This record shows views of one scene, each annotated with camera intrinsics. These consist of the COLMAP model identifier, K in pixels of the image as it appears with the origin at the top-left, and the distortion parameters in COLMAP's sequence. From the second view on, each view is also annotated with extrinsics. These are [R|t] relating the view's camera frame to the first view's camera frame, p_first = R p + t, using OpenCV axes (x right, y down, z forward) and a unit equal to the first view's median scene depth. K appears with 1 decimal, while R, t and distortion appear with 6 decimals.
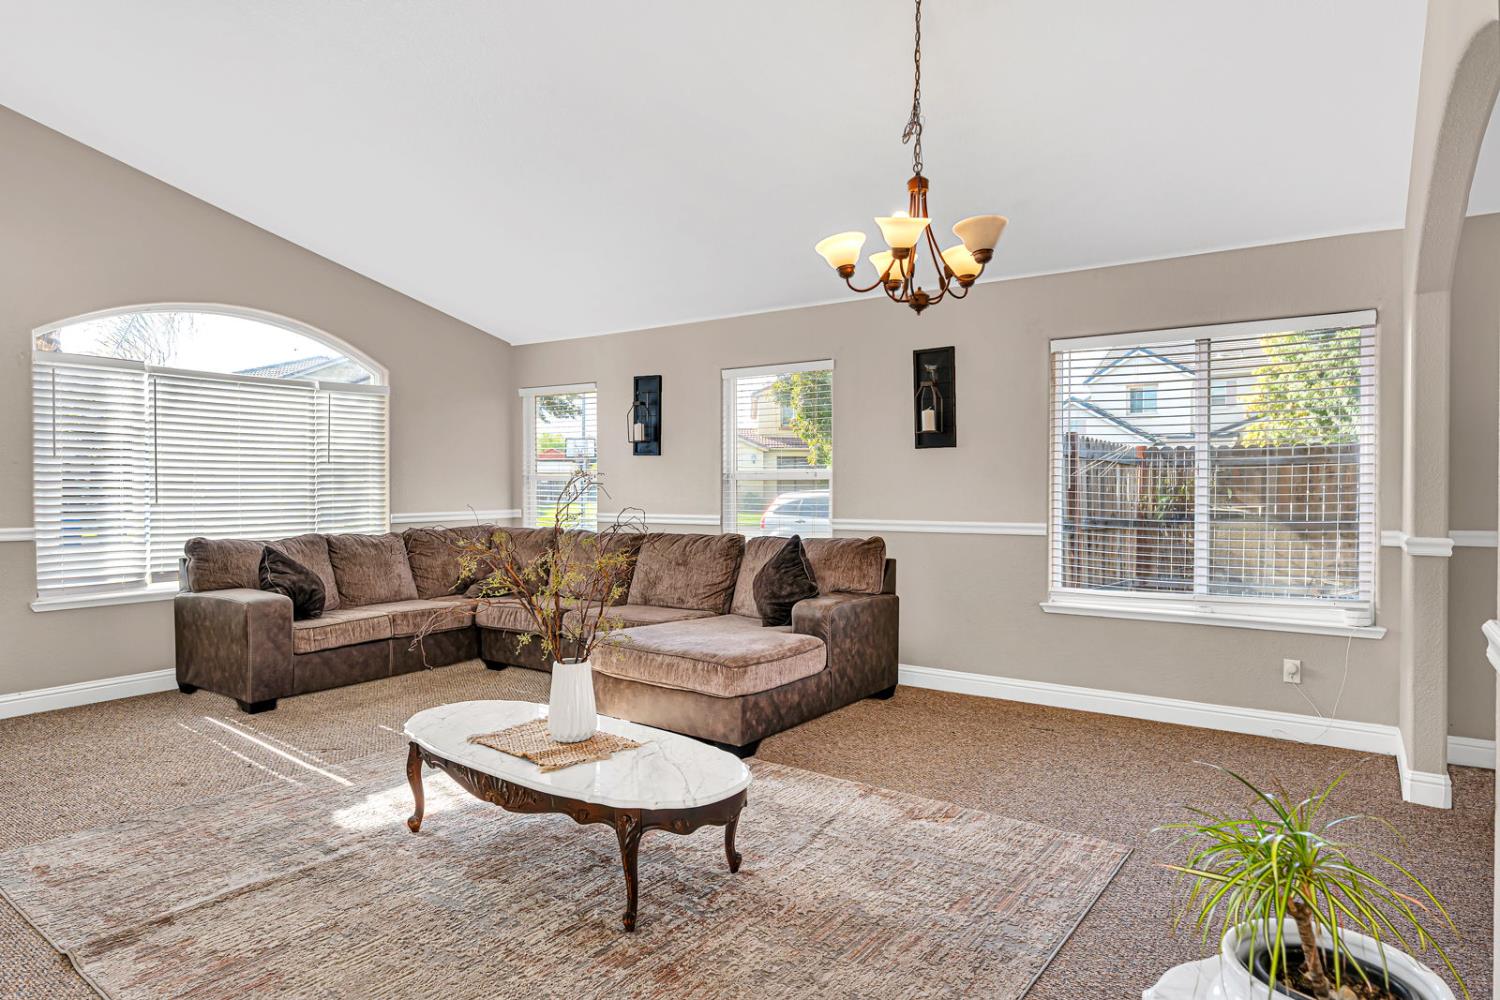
lens RADIAL K [[859.4, 0, 788.8], [0, 859.4, 487.3], [0, 0, 1]] dist [-0.007811, 0.004291]
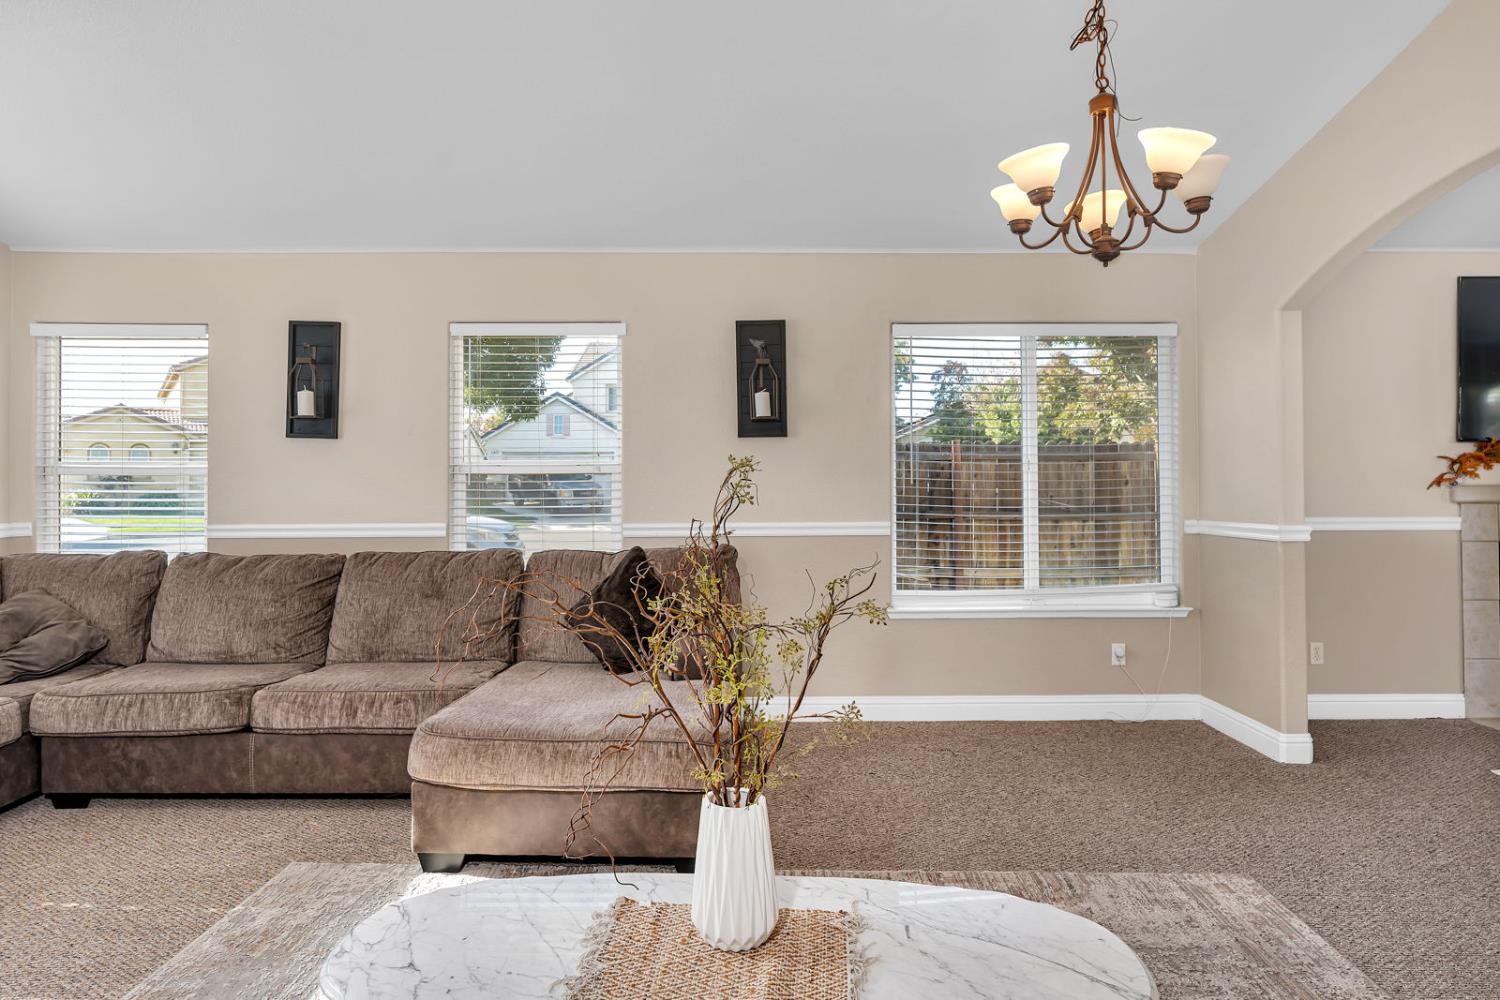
lens RADIAL K [[859.4, 0, 733.2], [0, 859.4, 458.2], [0, 0, 1]] dist [-0.007811, 0.004291]
pose [[0.831463, 0.010185, 0.555487, -0.333168], [0.005396, 0.999637, -0.026404, -0.002256], [-0.555555, 0.024951, 0.831106, 0.311190]]
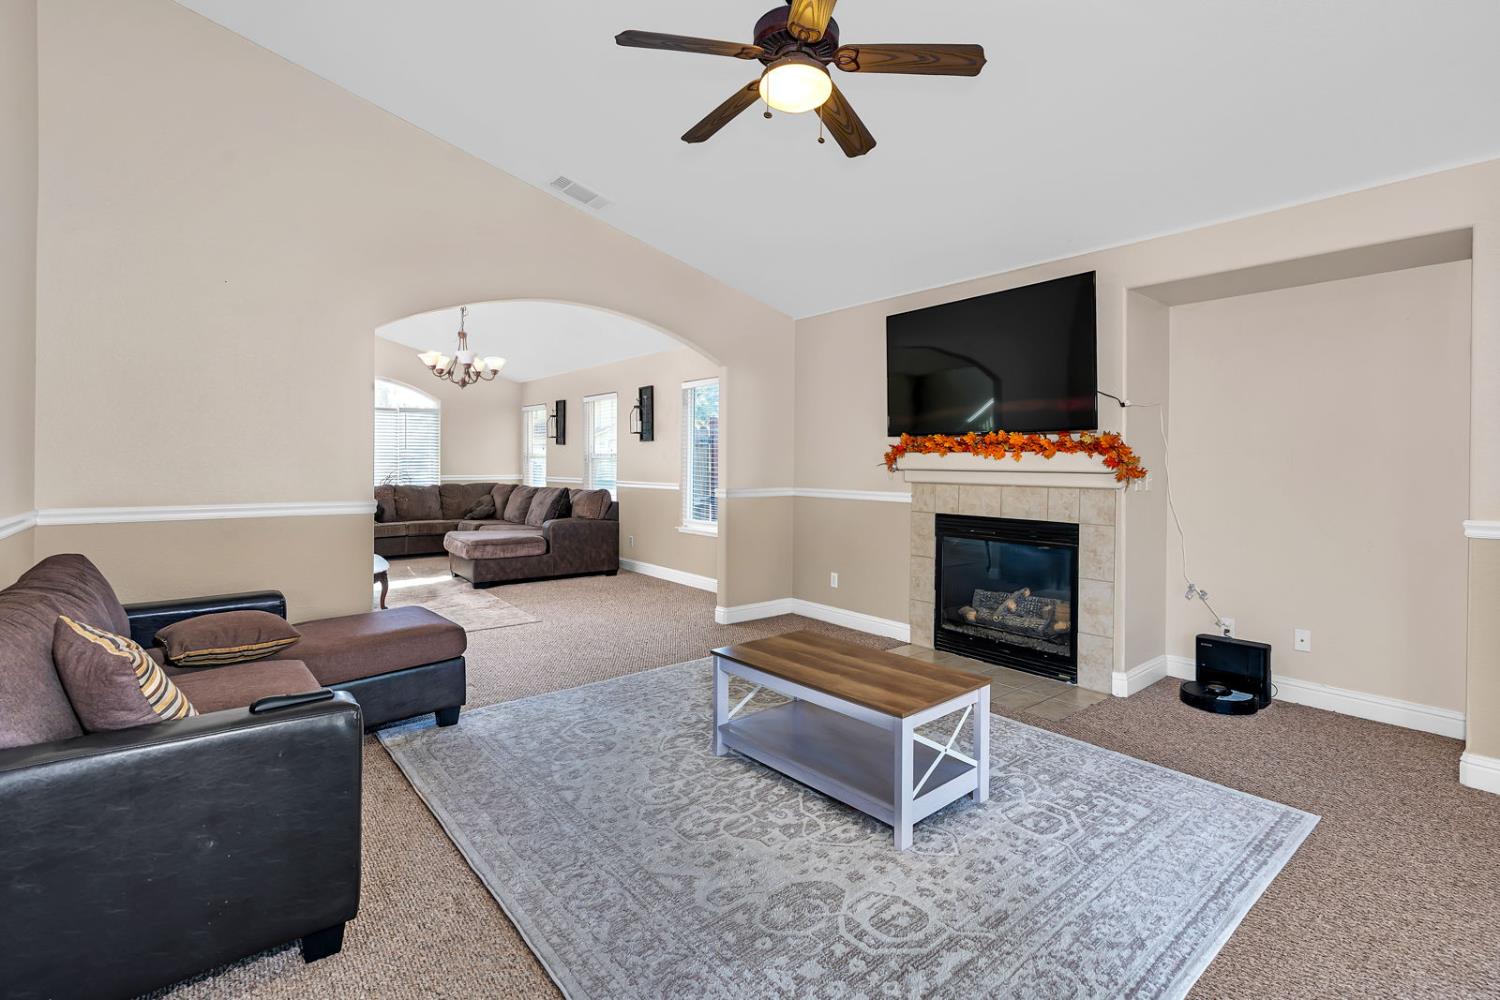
lens RADIAL K [[681.6, 0, 772.9], [0, 681.6, 461.0], [0, 0, 1]] dist [-0.011686, 0.003699]
pose [[0.961213, 0.004086, -0.275777, 0.858967], [-0.005134, 0.999982, -0.003077, -0.001182], [0.275759, 0.004374, 0.961217, -0.323909]]
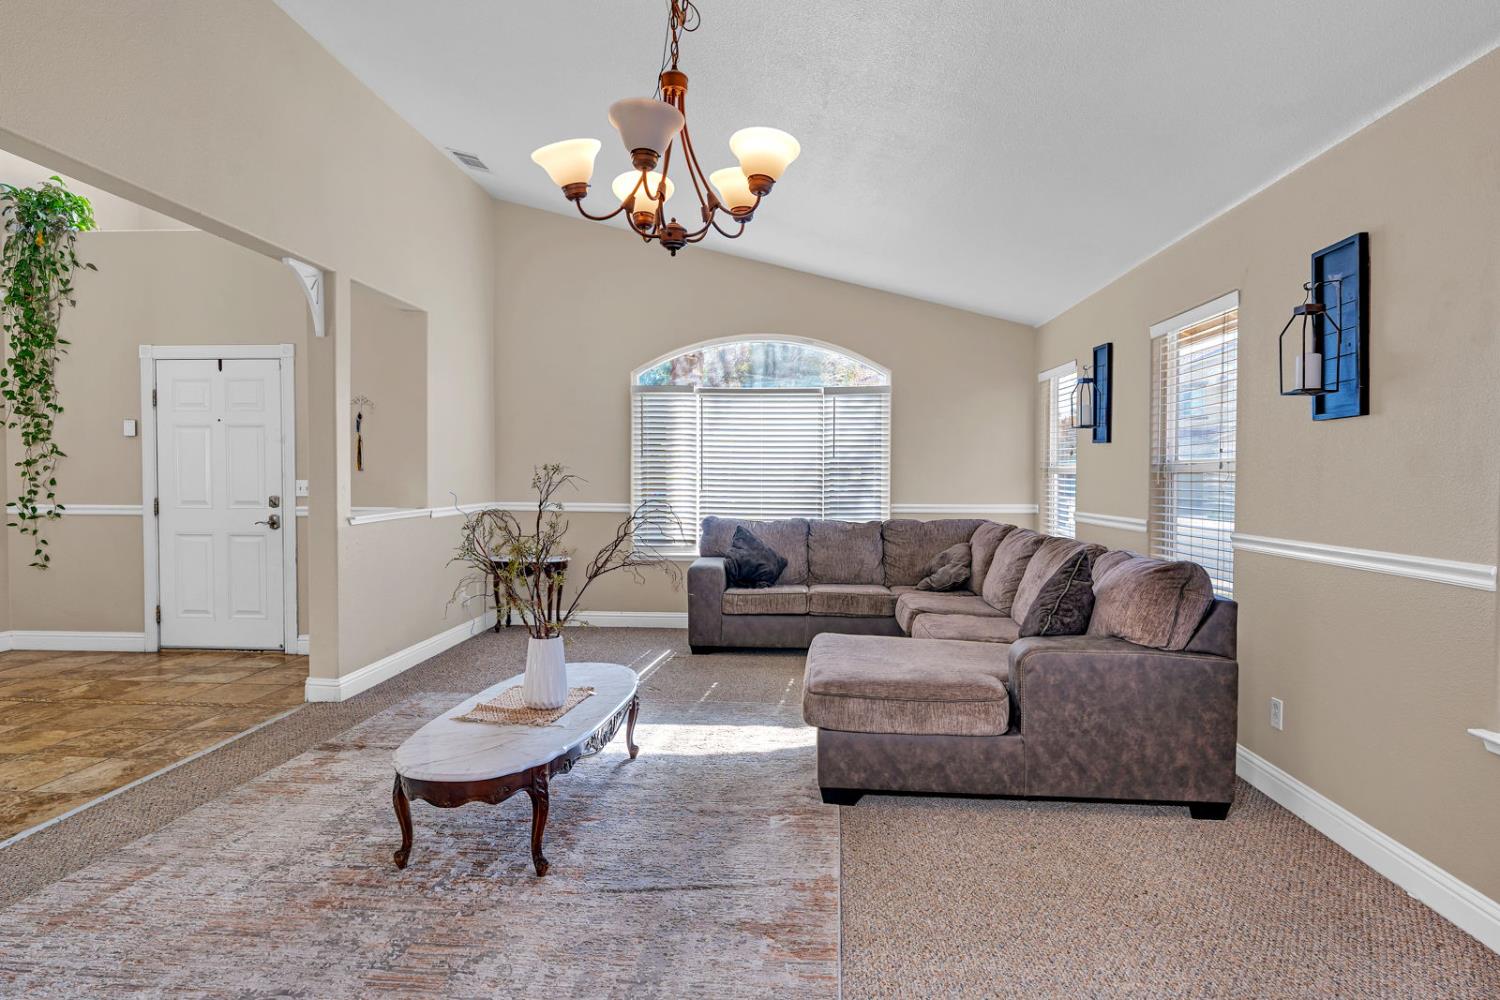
lens RADIAL K [[859.4, 0, 744.6], [0, 859.4, 491.5], [0, 0, 1]] dist [-0.007811, 0.004291]
pose [[0.503599, 0.020168, -0.863702, 0.483428], [-0.008065, 0.999794, 0.018643, -0.004564], [0.863900, -0.002423, 0.503658, 0.387311]]
